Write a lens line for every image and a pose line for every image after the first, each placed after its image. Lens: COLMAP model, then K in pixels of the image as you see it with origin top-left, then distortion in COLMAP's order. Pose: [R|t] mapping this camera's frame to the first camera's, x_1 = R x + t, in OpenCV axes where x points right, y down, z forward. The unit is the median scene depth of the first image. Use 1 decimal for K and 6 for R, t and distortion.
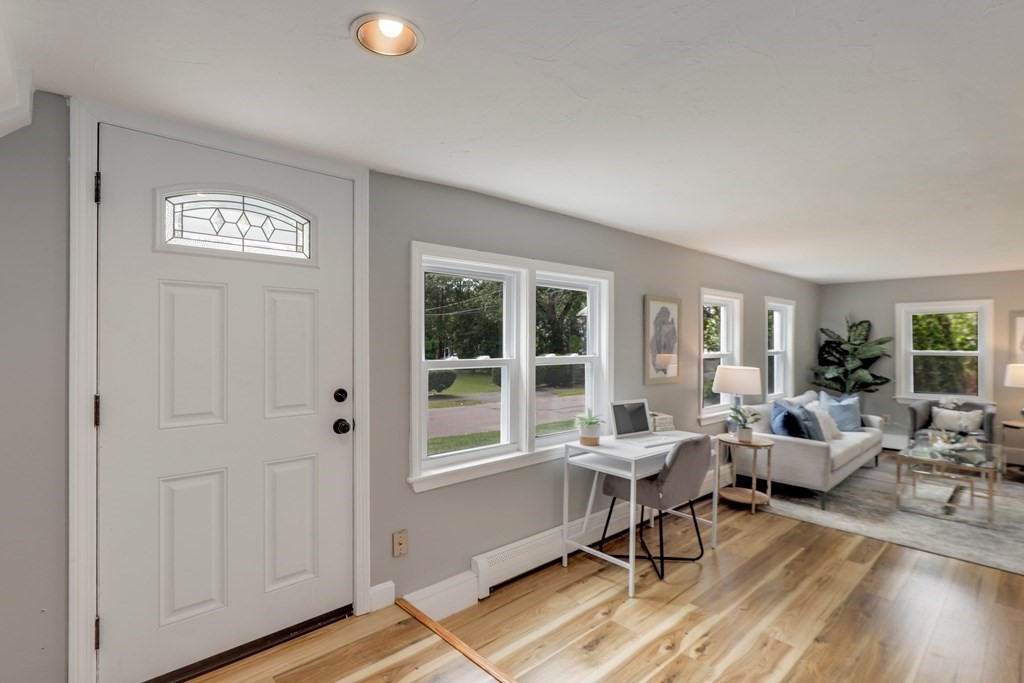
lens RADIAL K [[498.4, 0, 512.0], [0, 498.4, 341.5], [0, 0, 1]] dist [-0.013888, 0.000909]
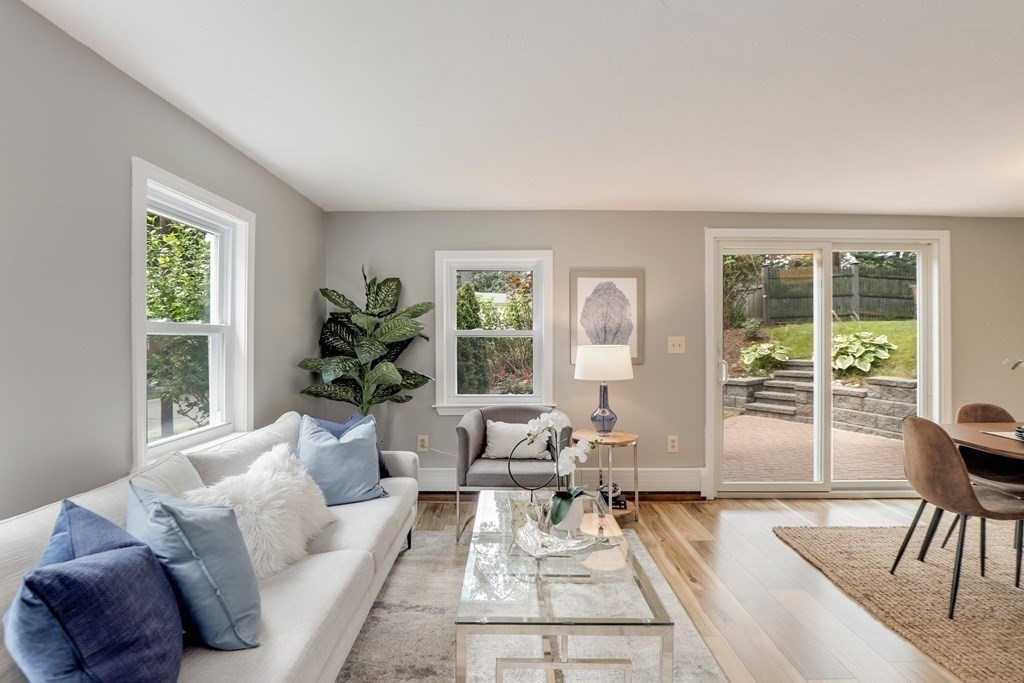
lens RADIAL K [[509.0, 0, 517.2], [0, 509.0, 337.9], [0, 0, 1]] dist [-0.030957, 0.001988]
pose [[0.670175, -0.002726, 0.742198, 0.532526], [0.004074, 0.999992, -0.000006, 0.041849], [-0.742192, 0.003028, 0.670180, 0.709631]]
